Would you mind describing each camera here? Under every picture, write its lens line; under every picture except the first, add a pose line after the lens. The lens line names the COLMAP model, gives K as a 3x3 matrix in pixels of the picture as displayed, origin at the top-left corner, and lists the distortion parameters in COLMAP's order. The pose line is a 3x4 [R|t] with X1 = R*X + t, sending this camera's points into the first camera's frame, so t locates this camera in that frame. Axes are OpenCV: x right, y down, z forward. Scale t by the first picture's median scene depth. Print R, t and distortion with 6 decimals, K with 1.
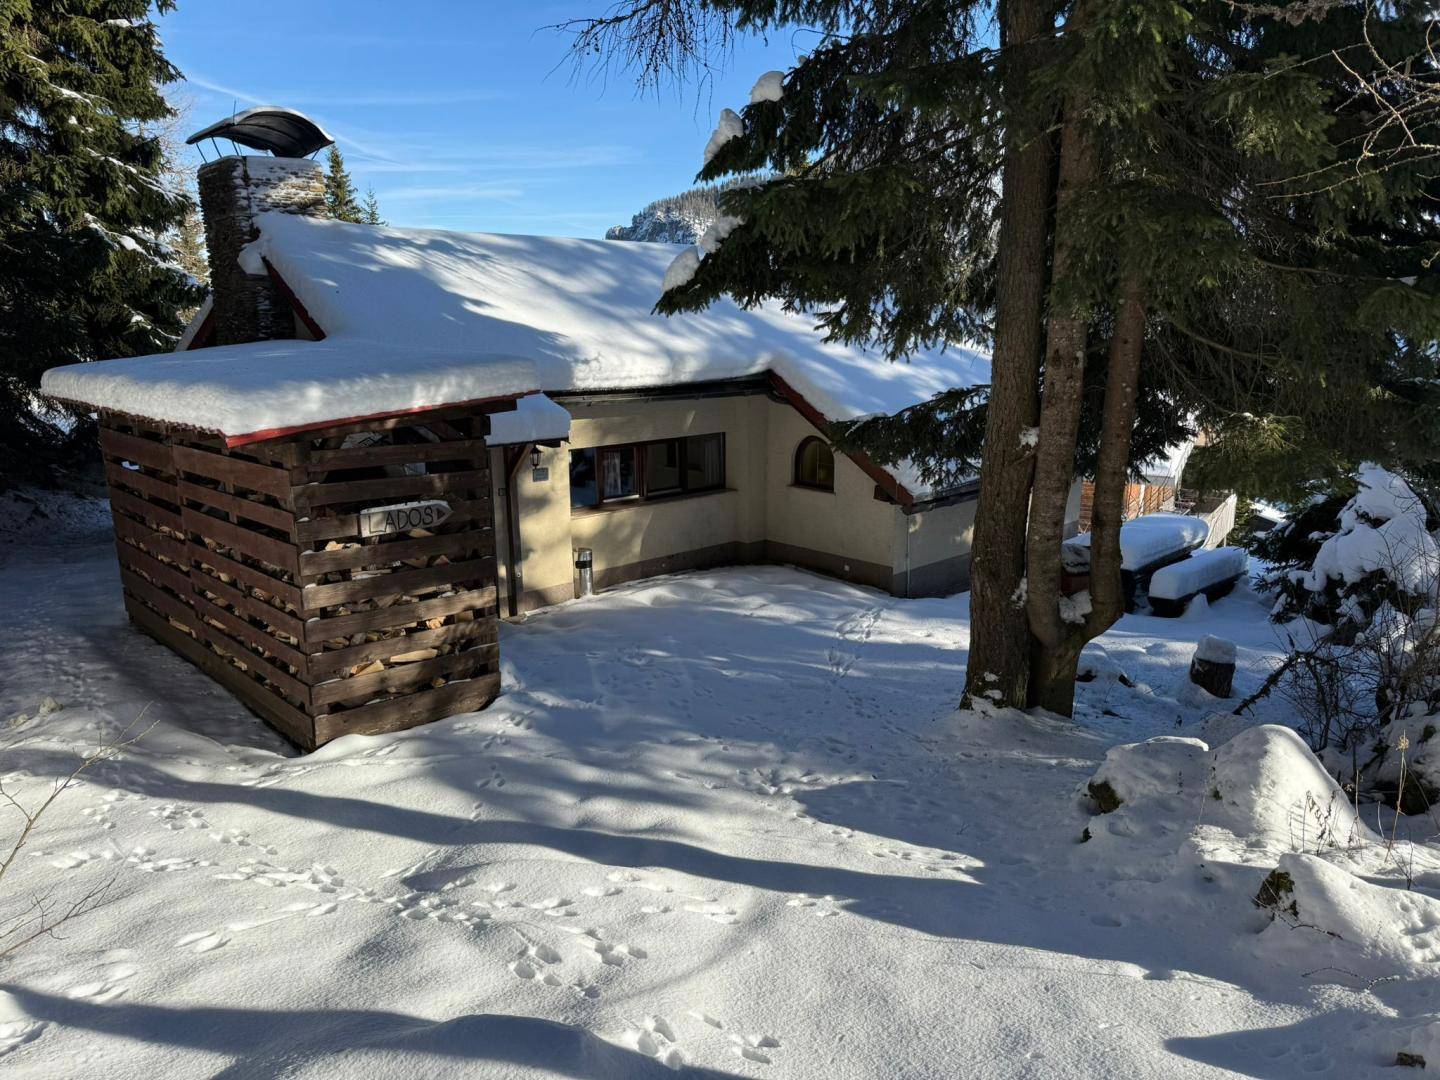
lens RADIAL K [[1014.5, 0, 723.4], [0, 1014.5, 537.5], [0, 0, 1]] dist [0.056159, -0.057826]
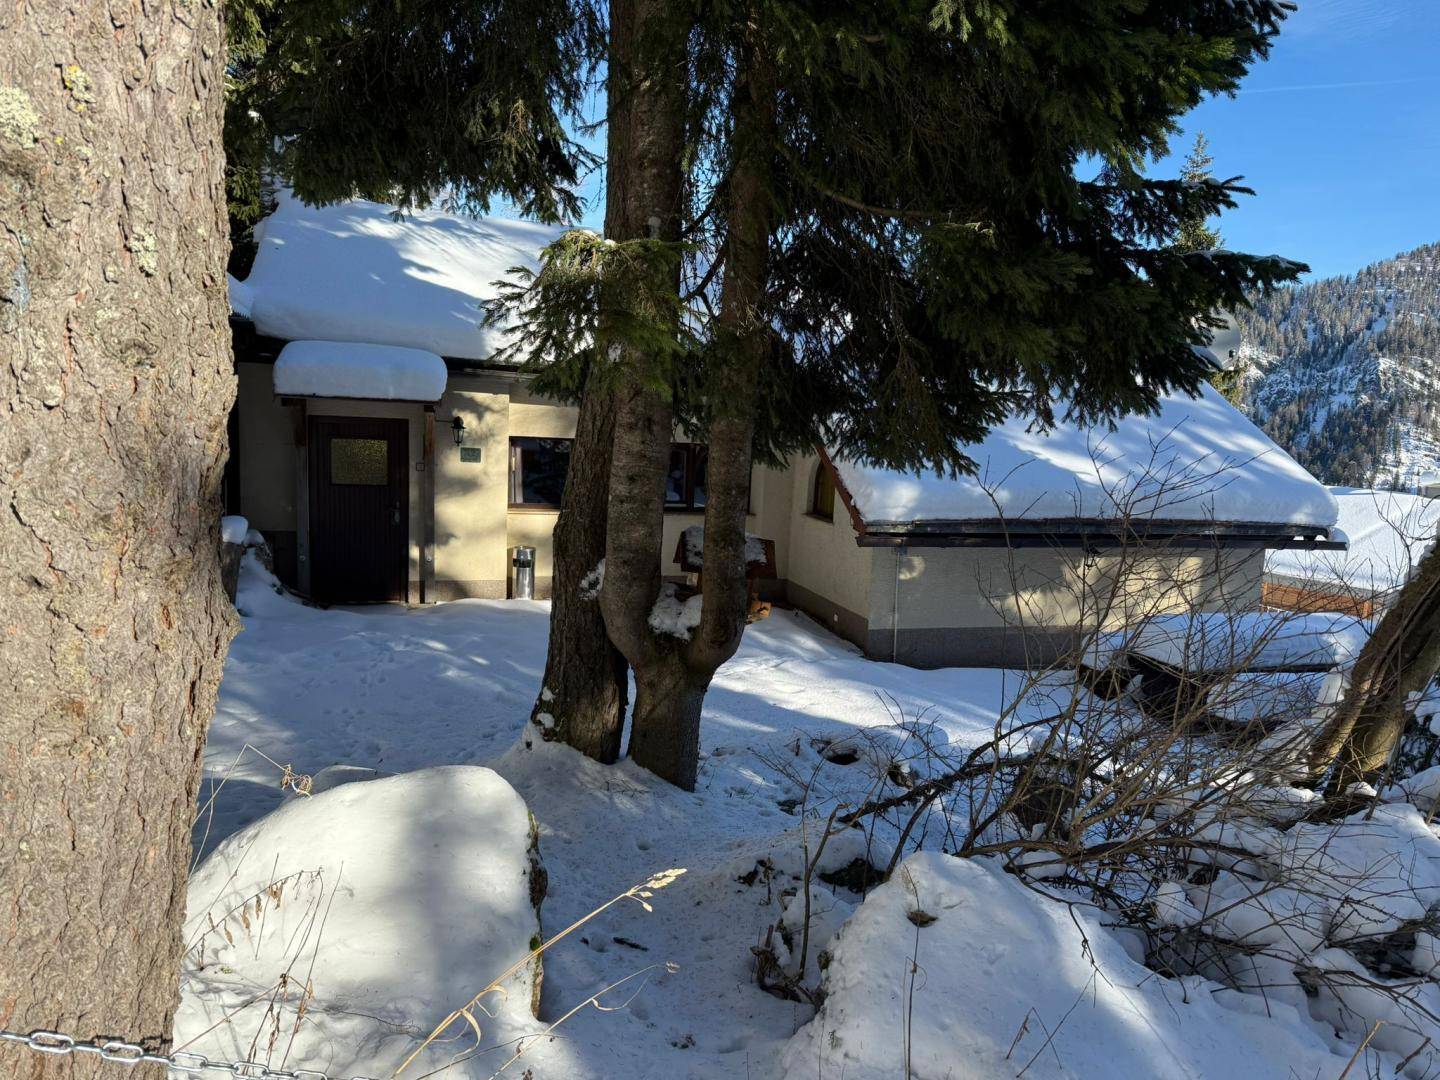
lens RADIAL K [[1014.5, 0, 726.9], [0, 1014.5, 535.0], [0, 0, 1]] dist [0.056159, -0.057826]
pose [[0.895896, 0.105692, -0.431508, 0.660658], [-0.150168, 0.986163, -0.070233, 0.060035], [0.418115, 0.127720, 0.899371, 0.415156]]
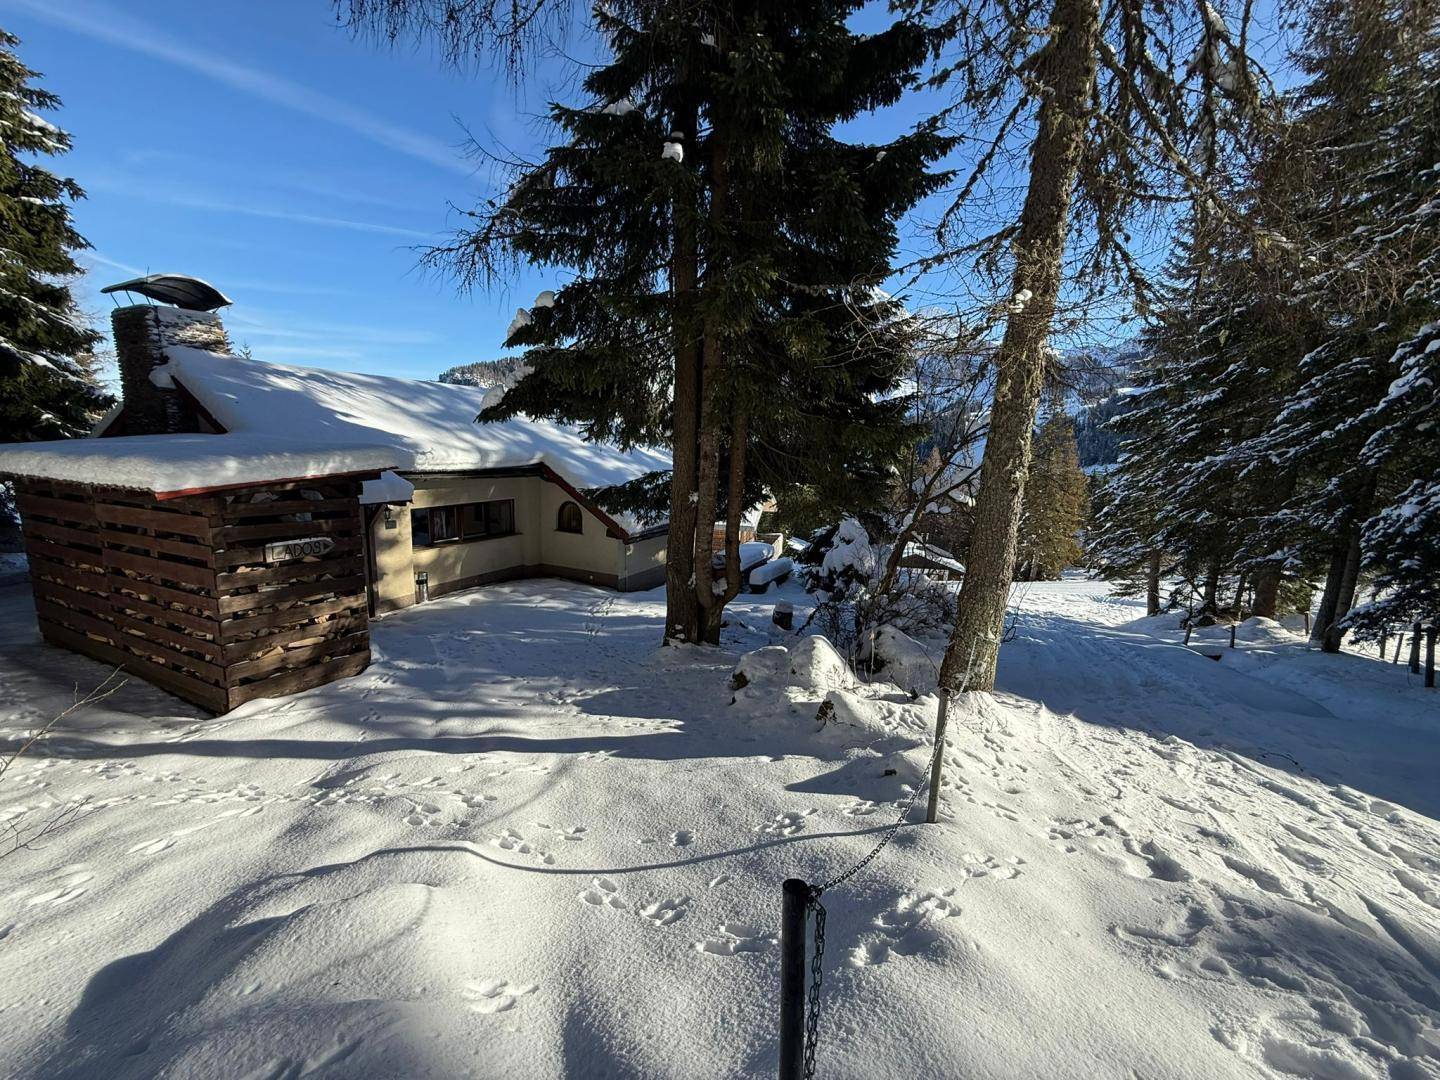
lens RADIAL K [[579.0, 0, 720.0], [0, 579.0, 533.2], [0, 0, 1]] dist [0.002842, 0.000019]
pose [[0.936360, -0.020758, 0.350427, -0.030456], [0.040571, 0.997960, -0.049294, 0.022724], [-0.348689, 0.060374, 0.935292, -0.013914]]
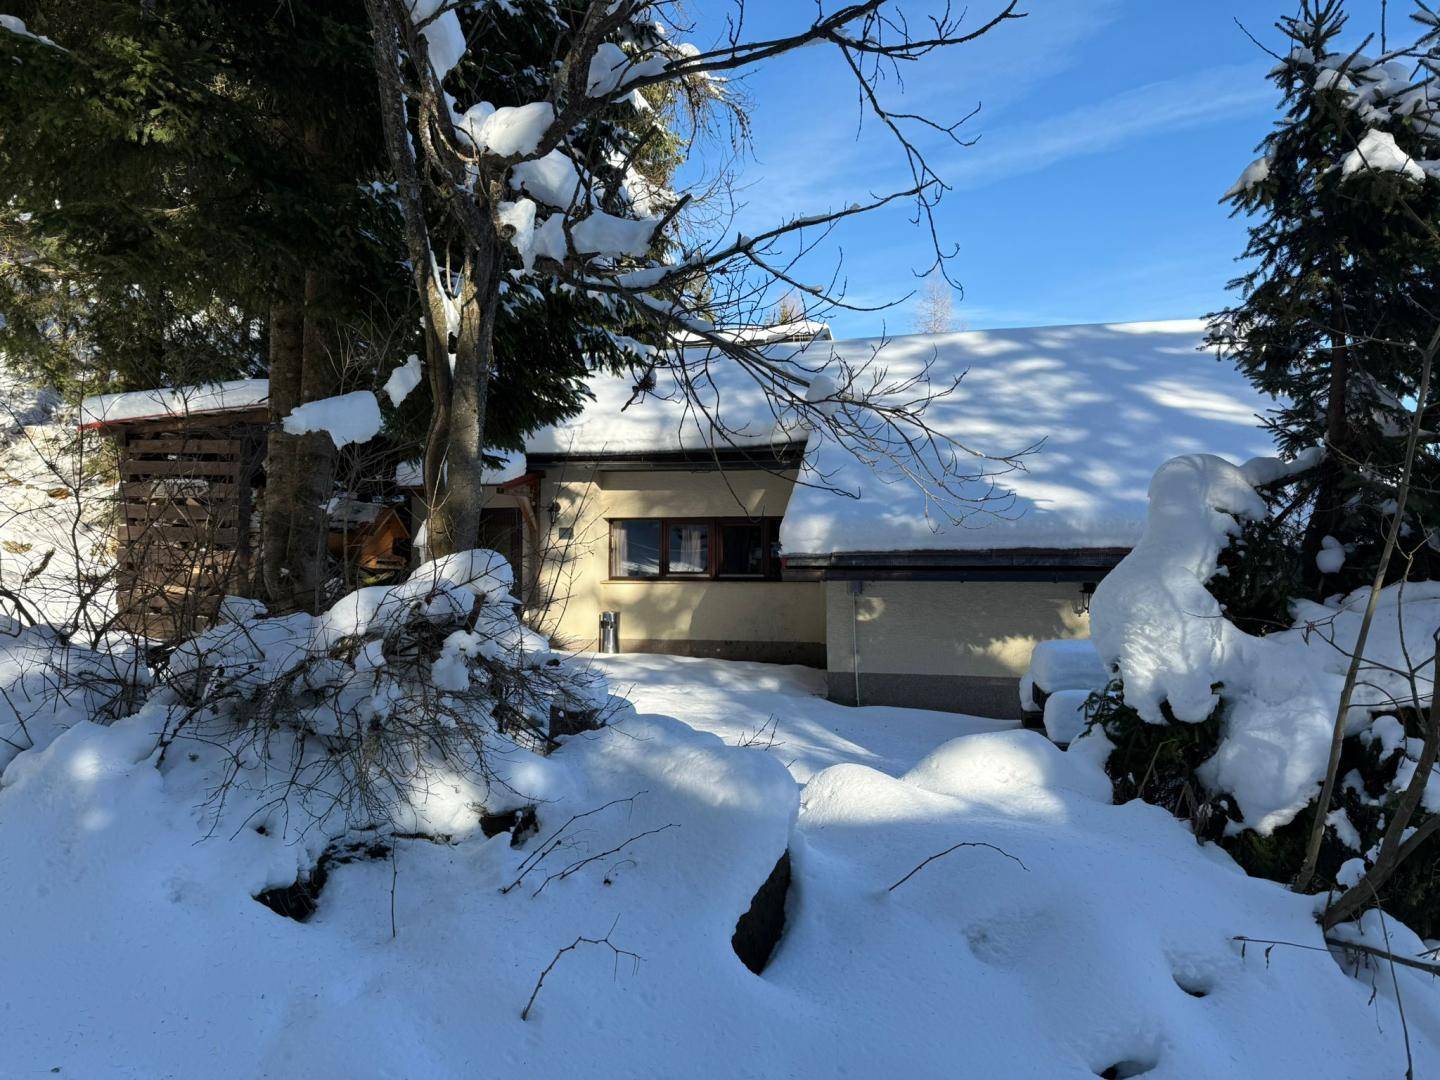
lens RADIAL K [[1014.5, 0, 718.3], [0, 1014.5, 541.7], [0, 0, 1]] dist [0.056159, -0.057826]
pose [[0.542547, -0.015231, -0.839887, 1.282603], [-0.190103, 0.971670, -0.140423, 0.108261], [0.818232, 0.235851, 0.524282, 0.839871]]
